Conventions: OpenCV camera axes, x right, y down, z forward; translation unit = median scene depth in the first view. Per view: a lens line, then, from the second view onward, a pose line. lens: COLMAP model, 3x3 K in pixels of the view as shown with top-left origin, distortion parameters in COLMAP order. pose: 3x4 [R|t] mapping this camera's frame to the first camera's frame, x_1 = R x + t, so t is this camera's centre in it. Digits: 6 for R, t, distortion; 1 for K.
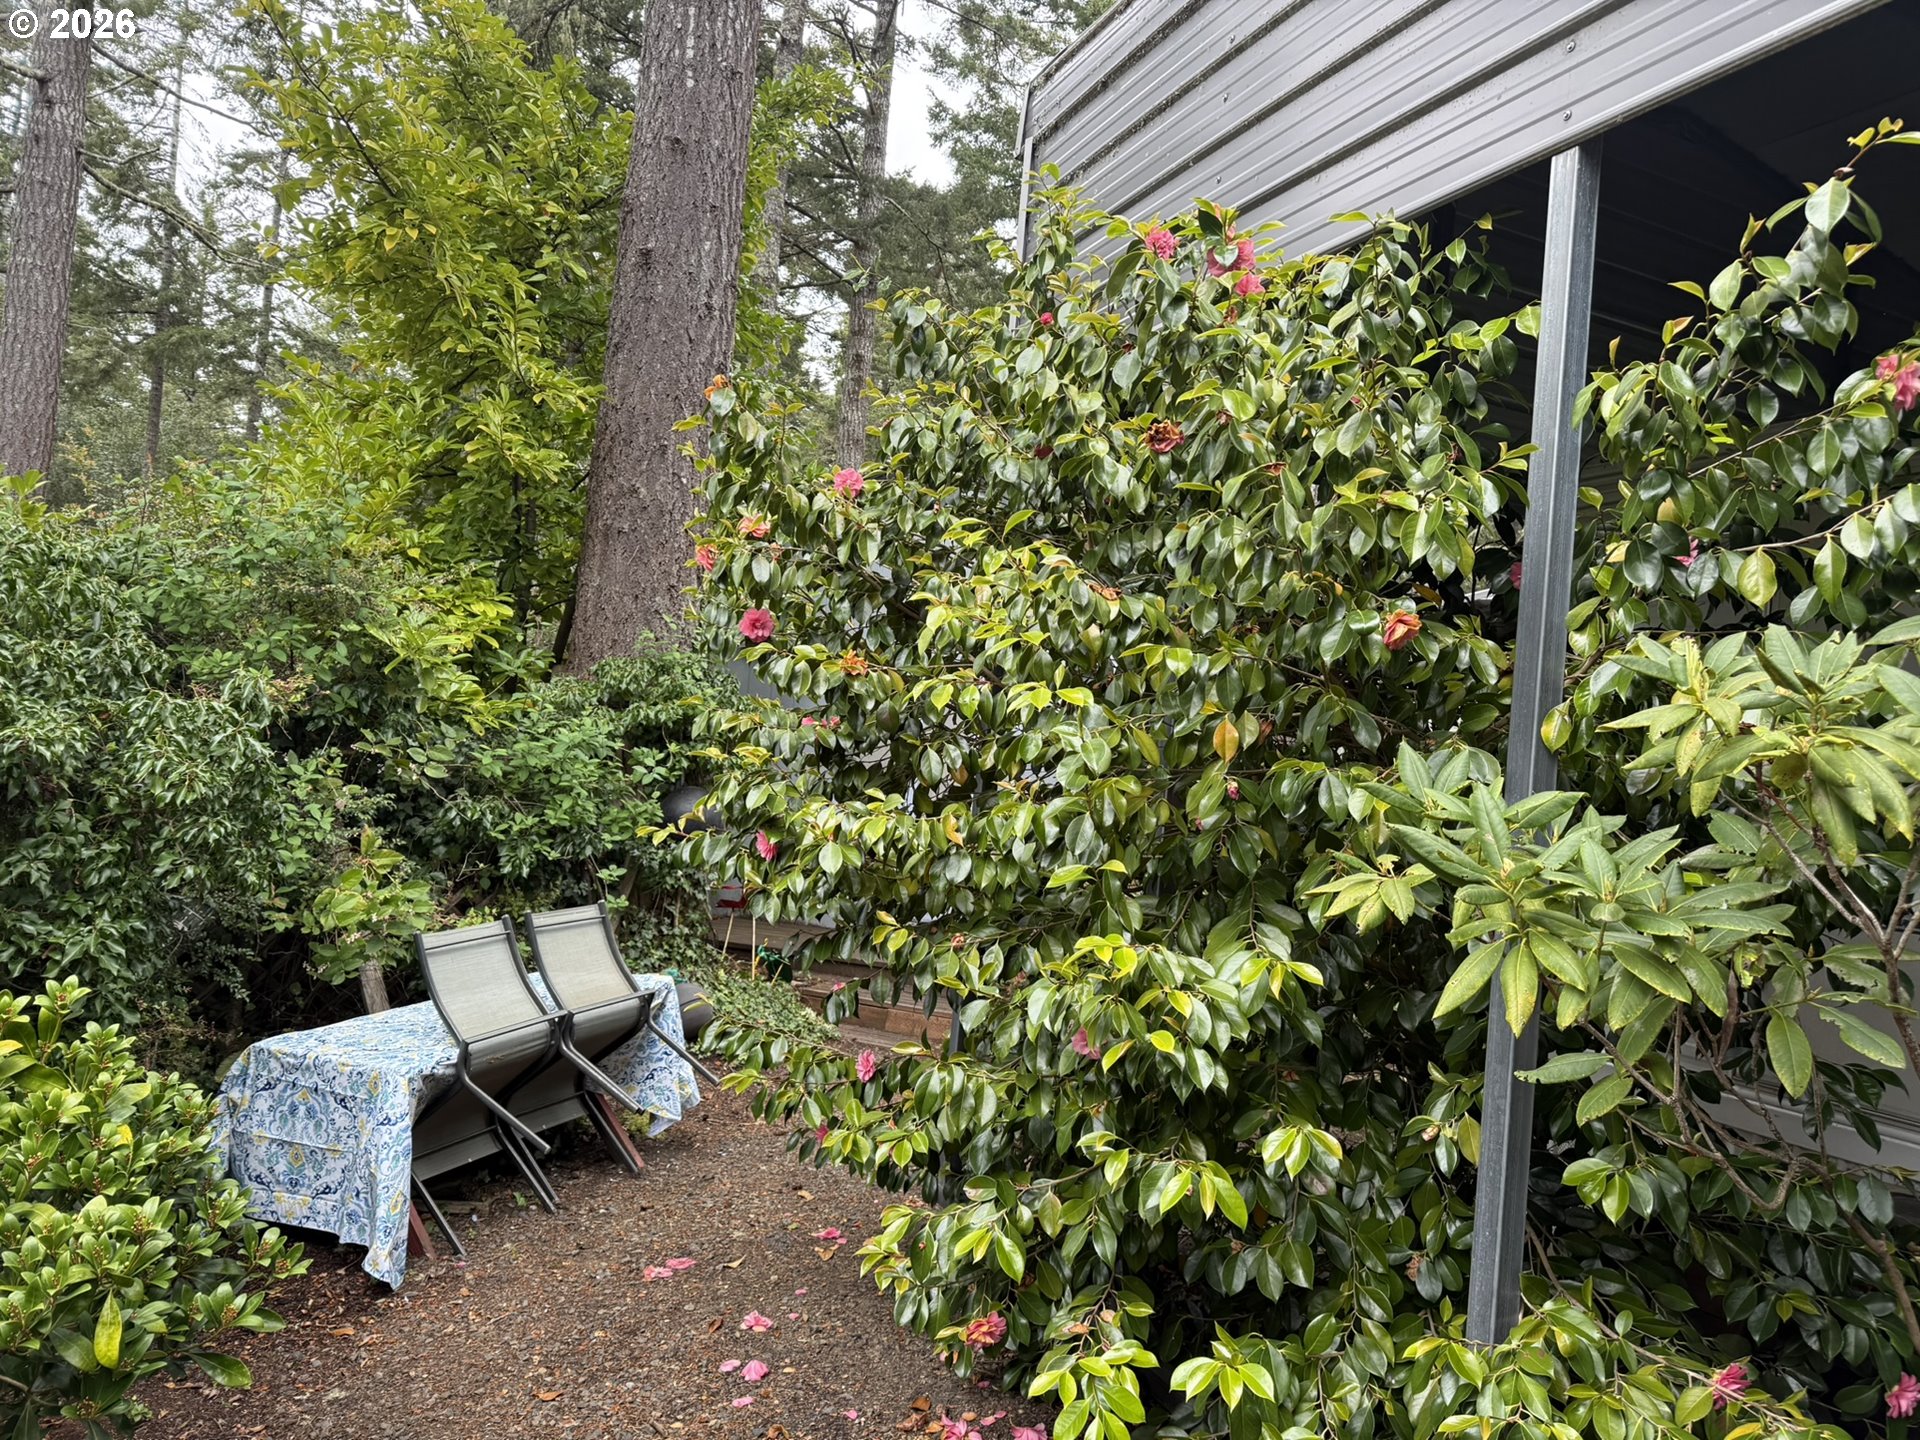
lens RADIAL K [[1375.6, 0, 960.0], [0, 1375.6, 720.0], [0, 0, 1]] dist [0.122371, -0.180382]
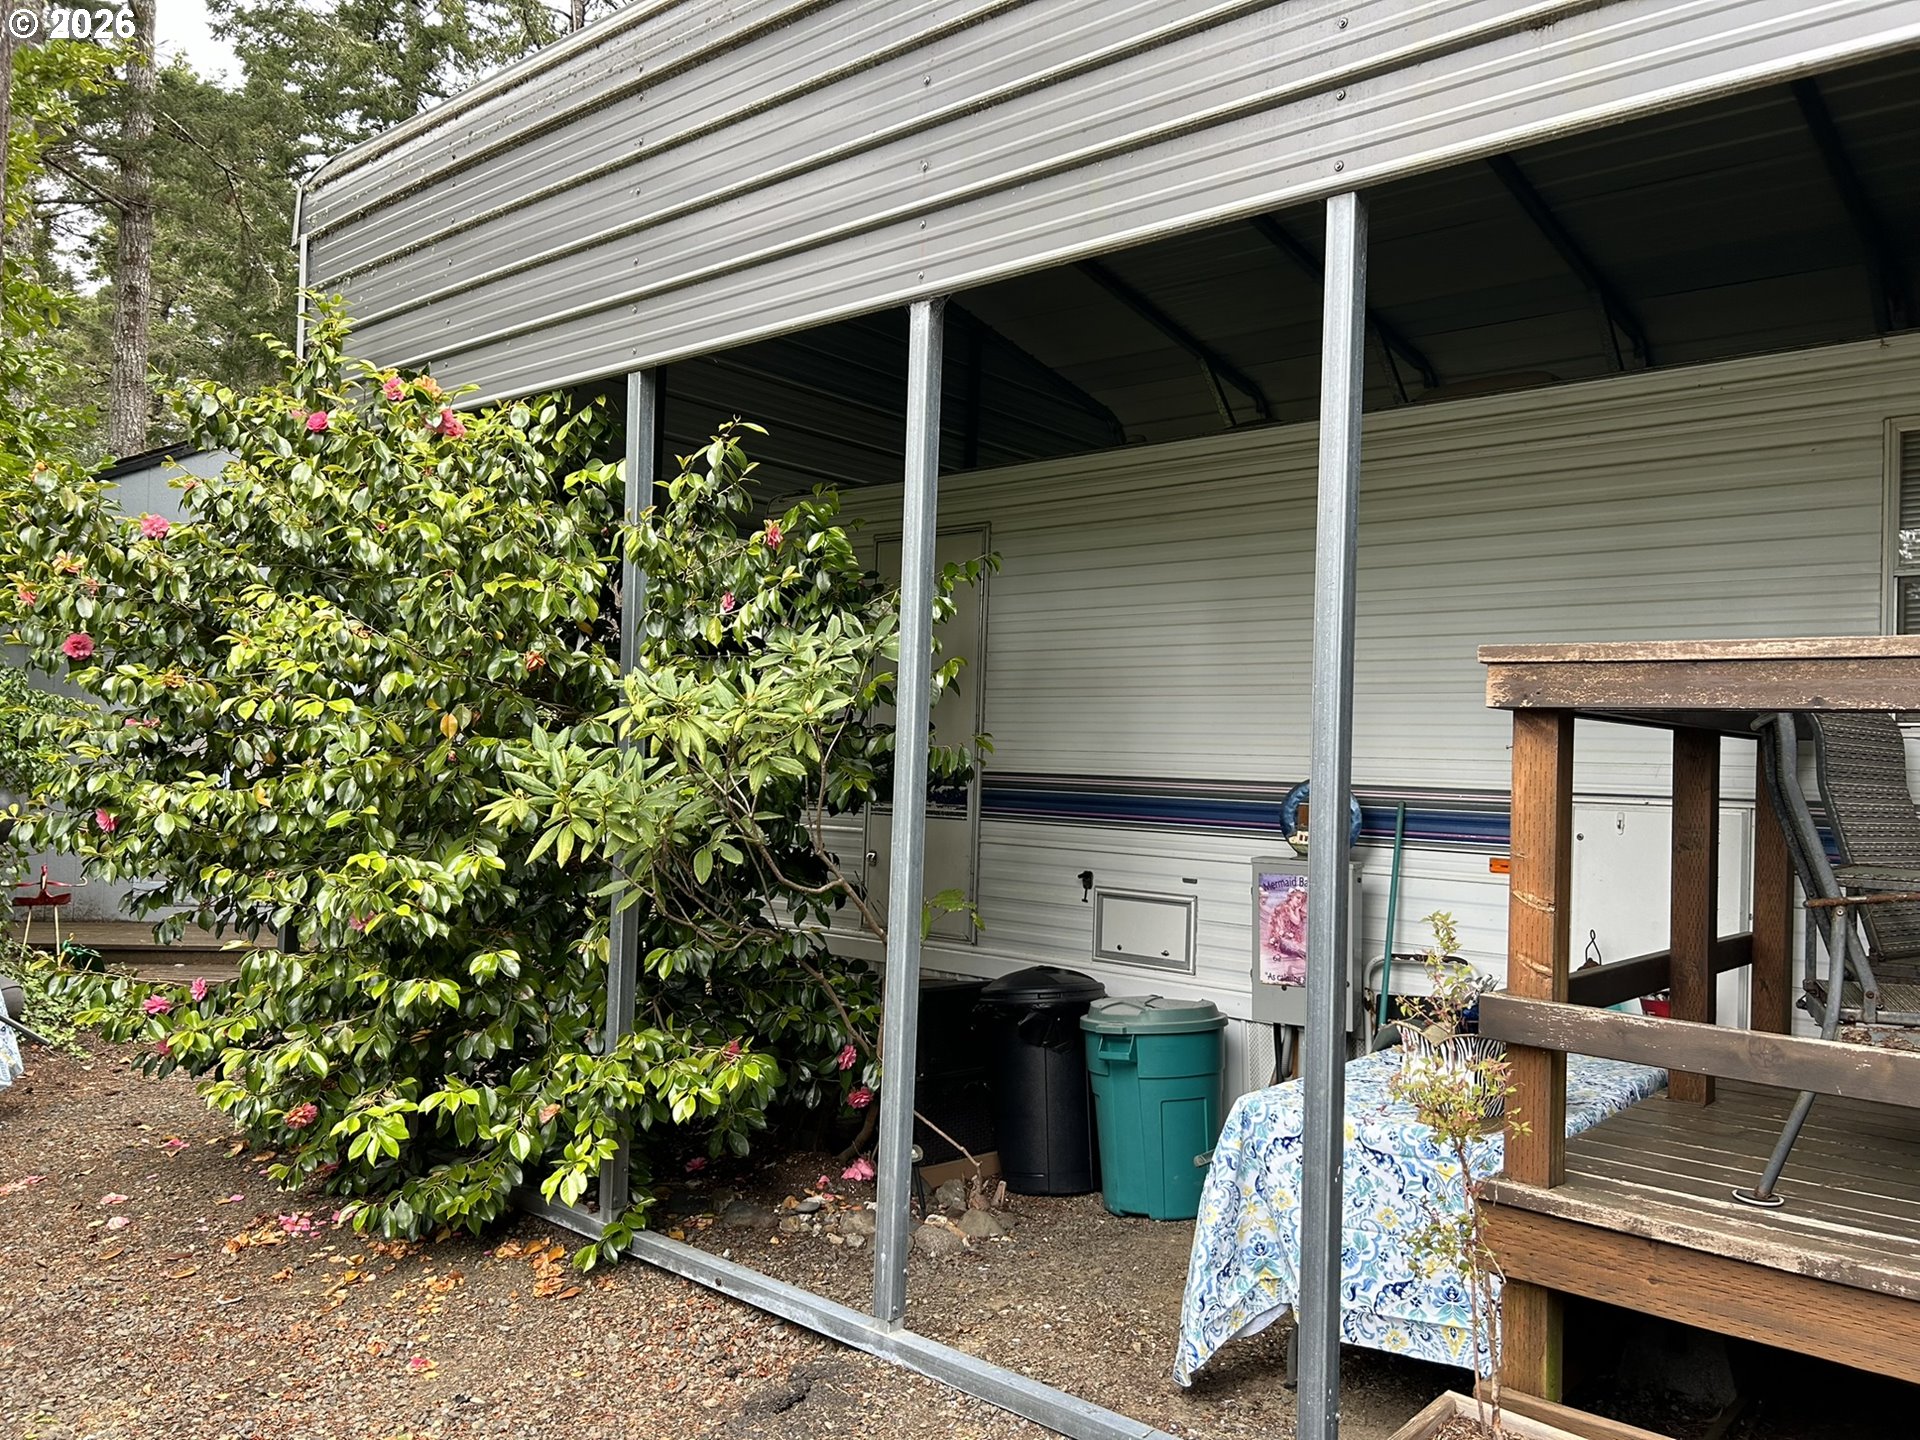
lens RADIAL K [[1413.7, 0, 960.0], [0, 1413.7, 720.0], [0, 0, 1]] dist [0.002900, 0.005931]
pose [[0.902411, -0.053100, 0.427592, 0.024349], [0.039697, 0.998402, 0.040207, -0.028929], [-0.429044, -0.019309, 0.903077, -0.613889]]
